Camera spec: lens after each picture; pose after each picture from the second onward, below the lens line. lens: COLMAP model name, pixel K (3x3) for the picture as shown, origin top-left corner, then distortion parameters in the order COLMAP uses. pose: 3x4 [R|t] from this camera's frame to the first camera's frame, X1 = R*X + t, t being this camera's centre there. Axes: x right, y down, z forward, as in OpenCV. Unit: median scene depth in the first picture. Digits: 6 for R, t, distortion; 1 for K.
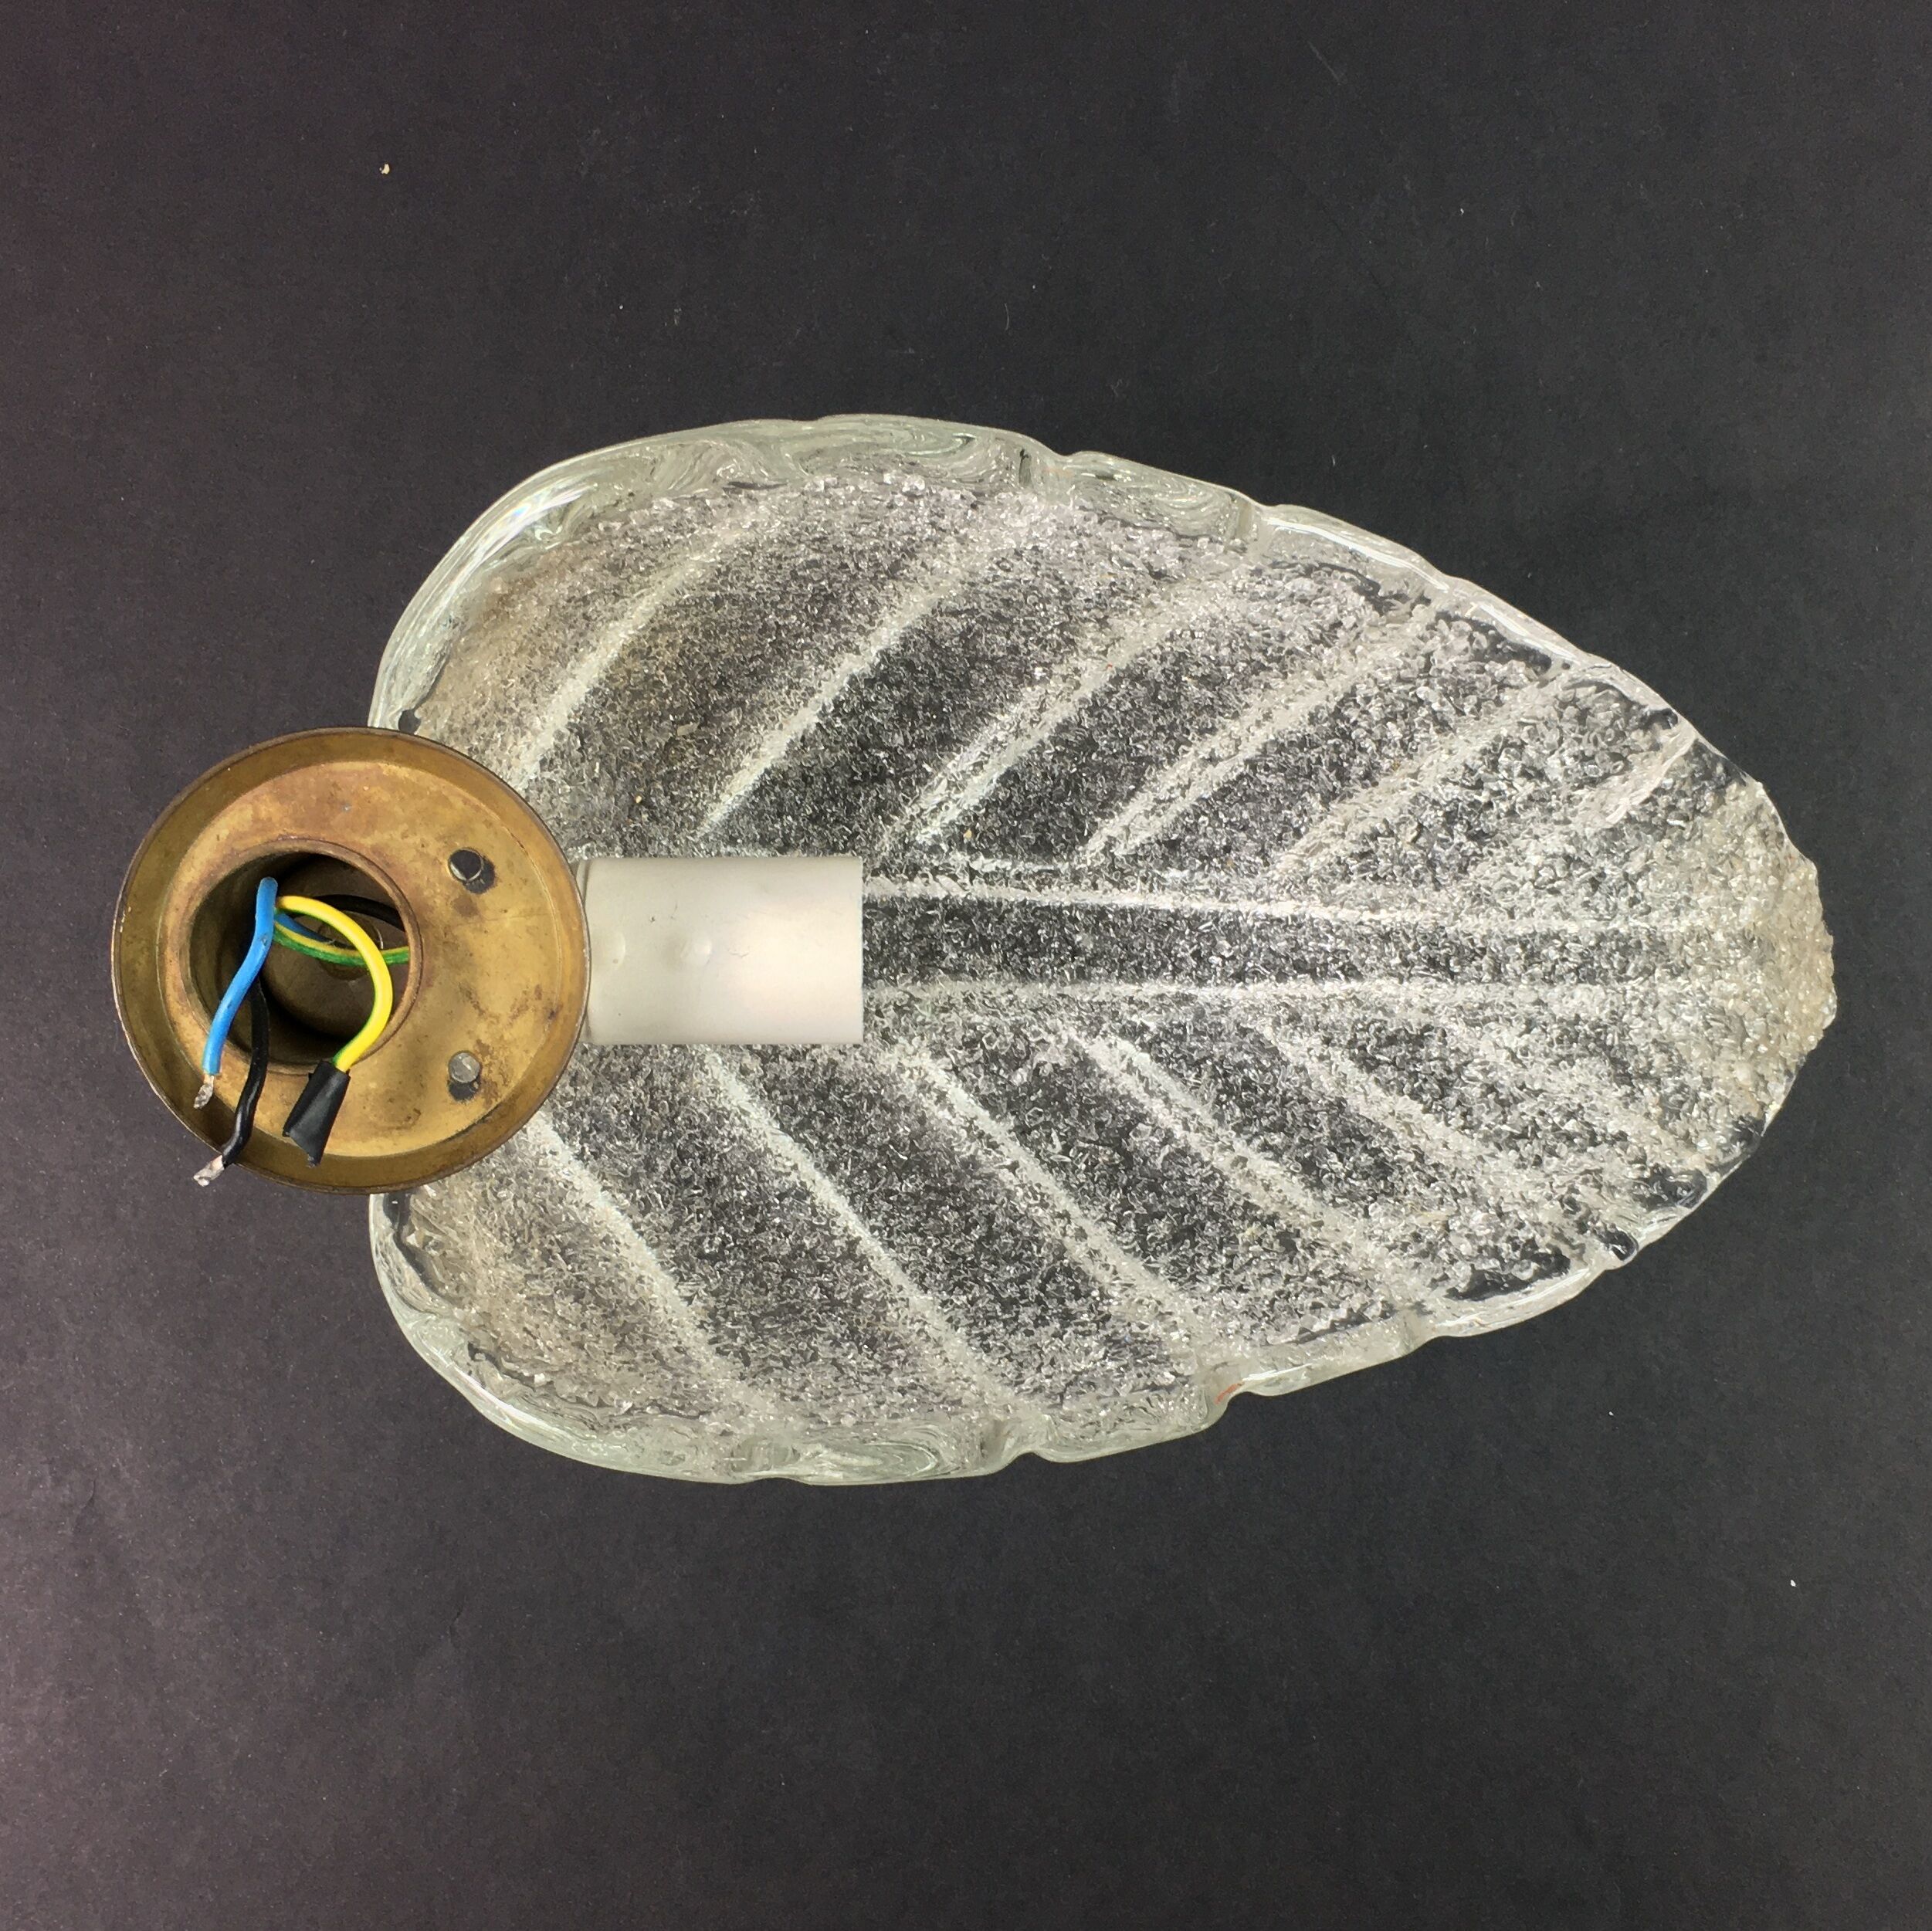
lens RADIAL K [[2116.3, 0, 971.1], [0, 2116.3, 971.1], [0, 0, 1]] dist [0.009989, 0.016662]
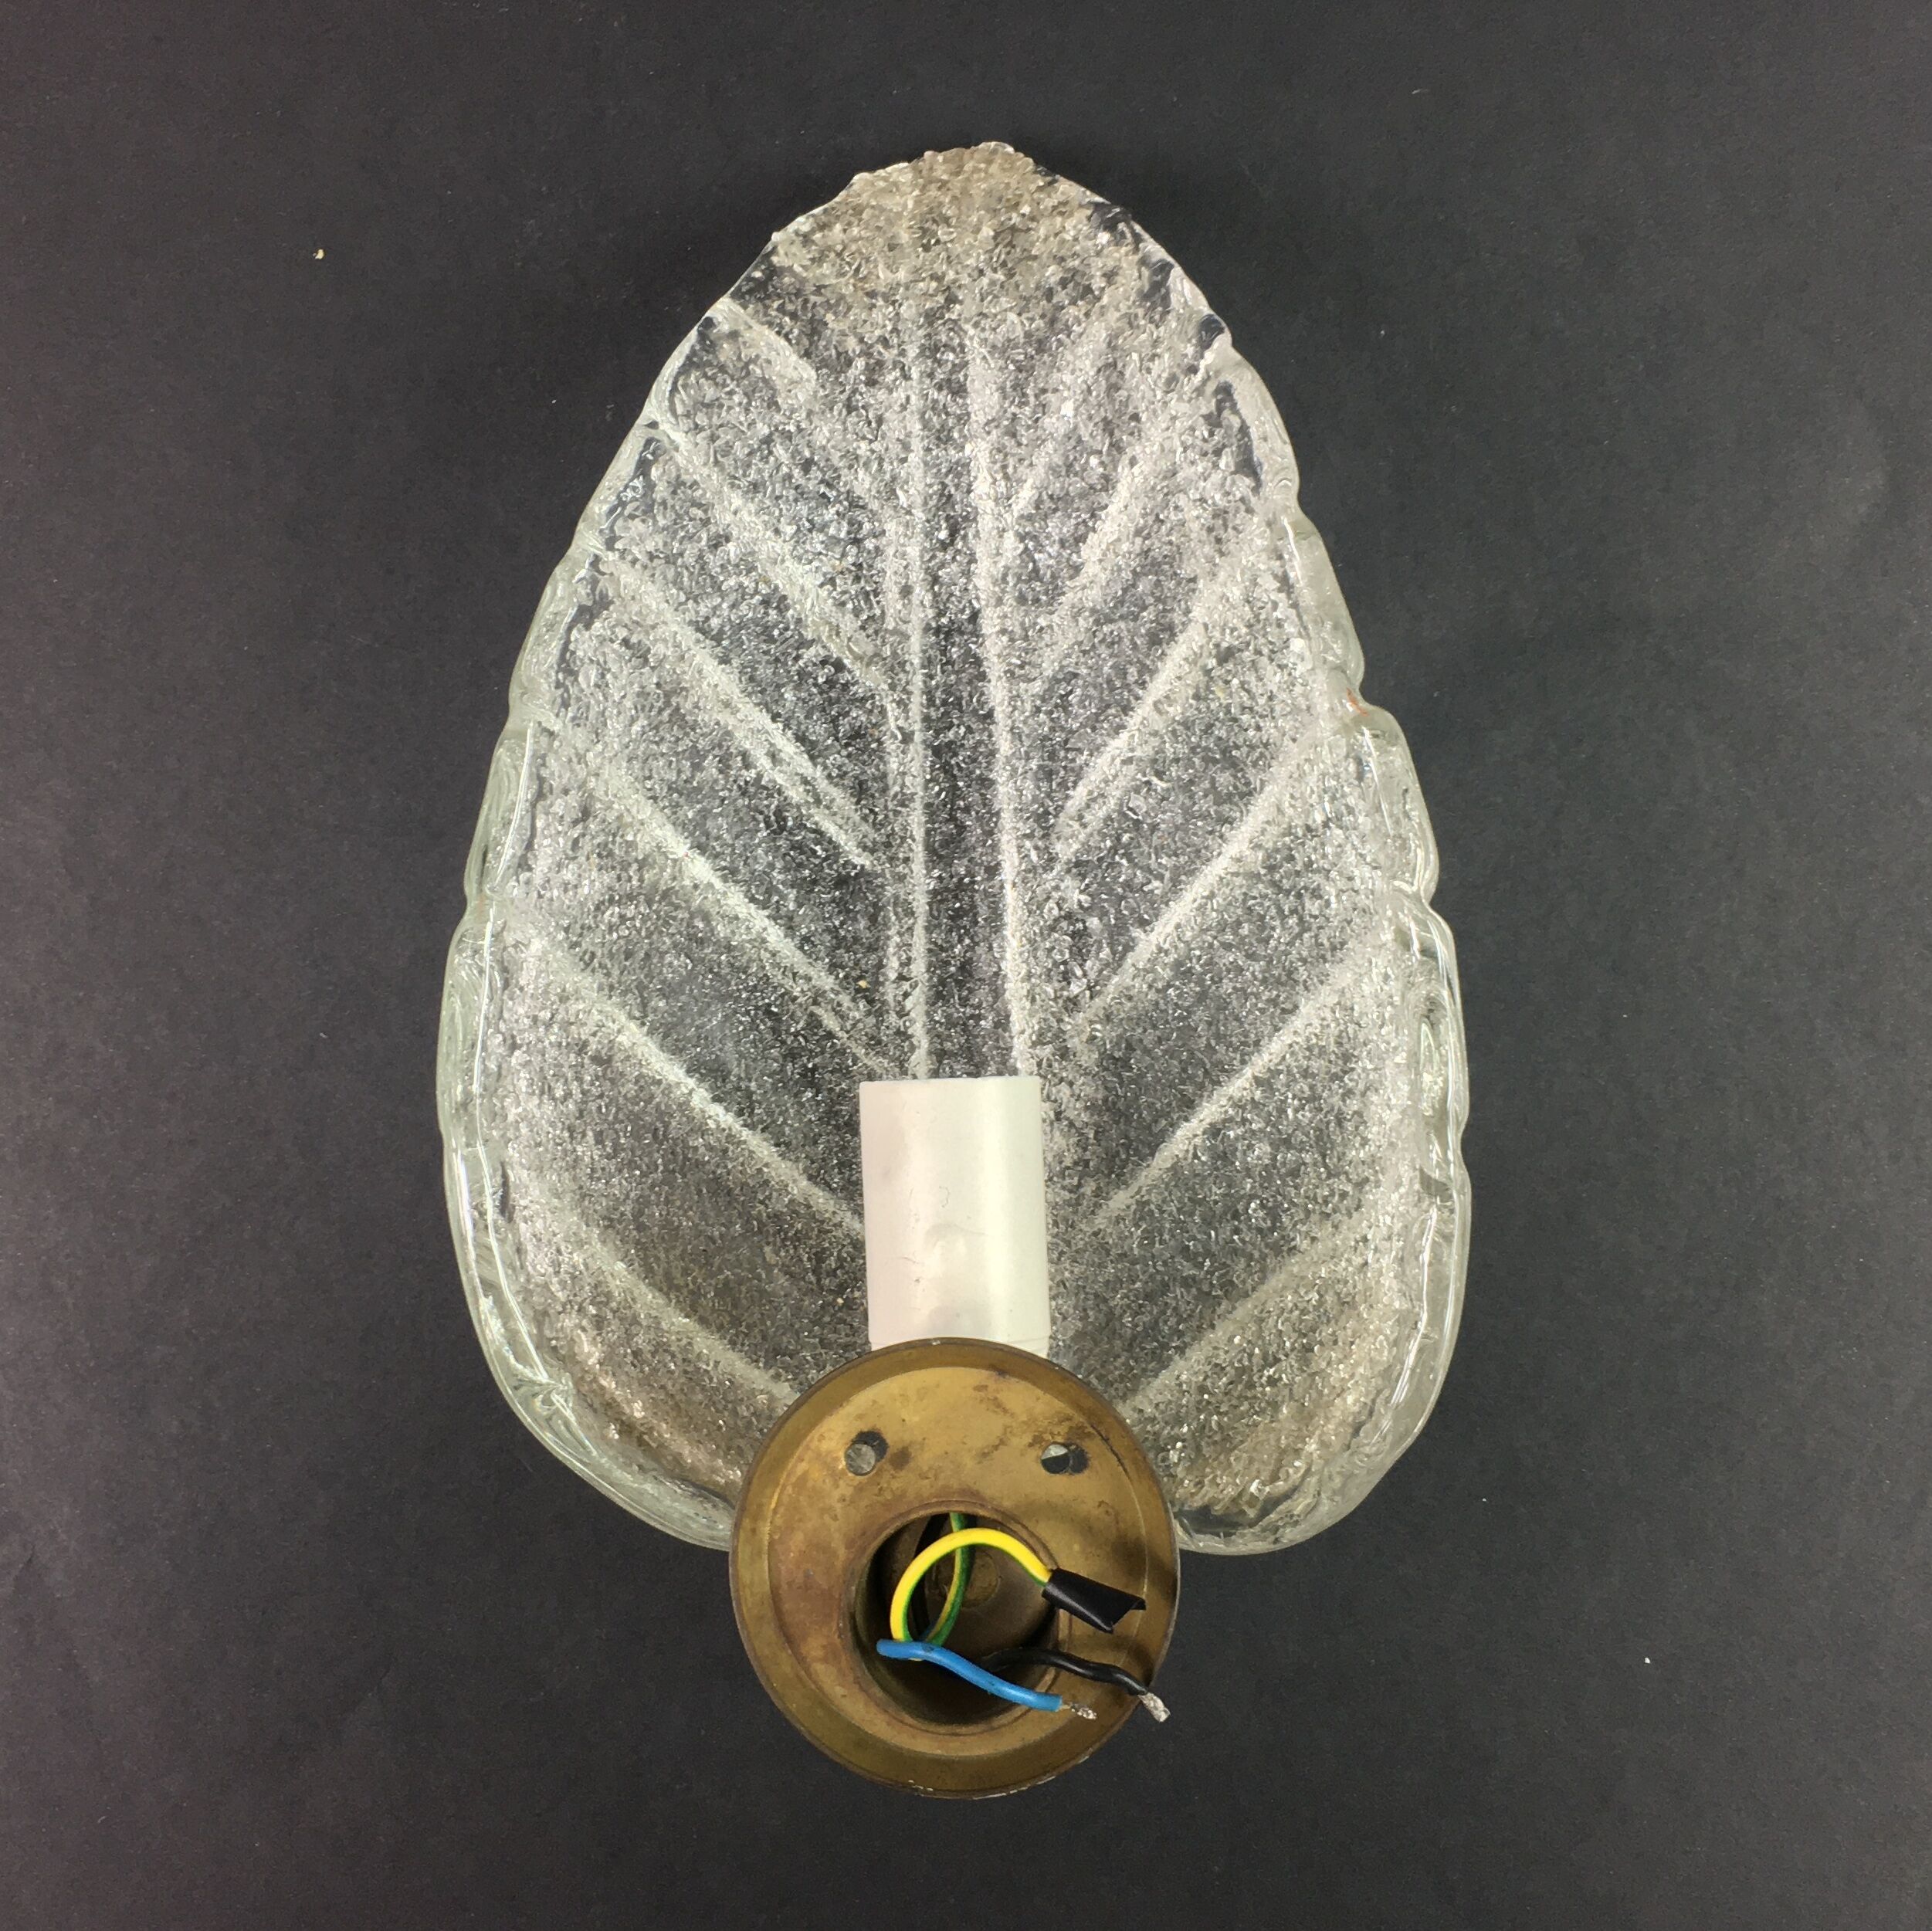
lens RADIAL K [[2116.3, 0, 971.1], [0, 2116.3, 971.1], [0, 0, 1]] dist [0.009989, 0.016662]
pose [[-0.038371, -0.999153, 0.014876, -0.013561], [0.990989, -0.039961, -0.127847, 0.130145], [0.128333, 0.009836, 0.991682, -0.028953]]
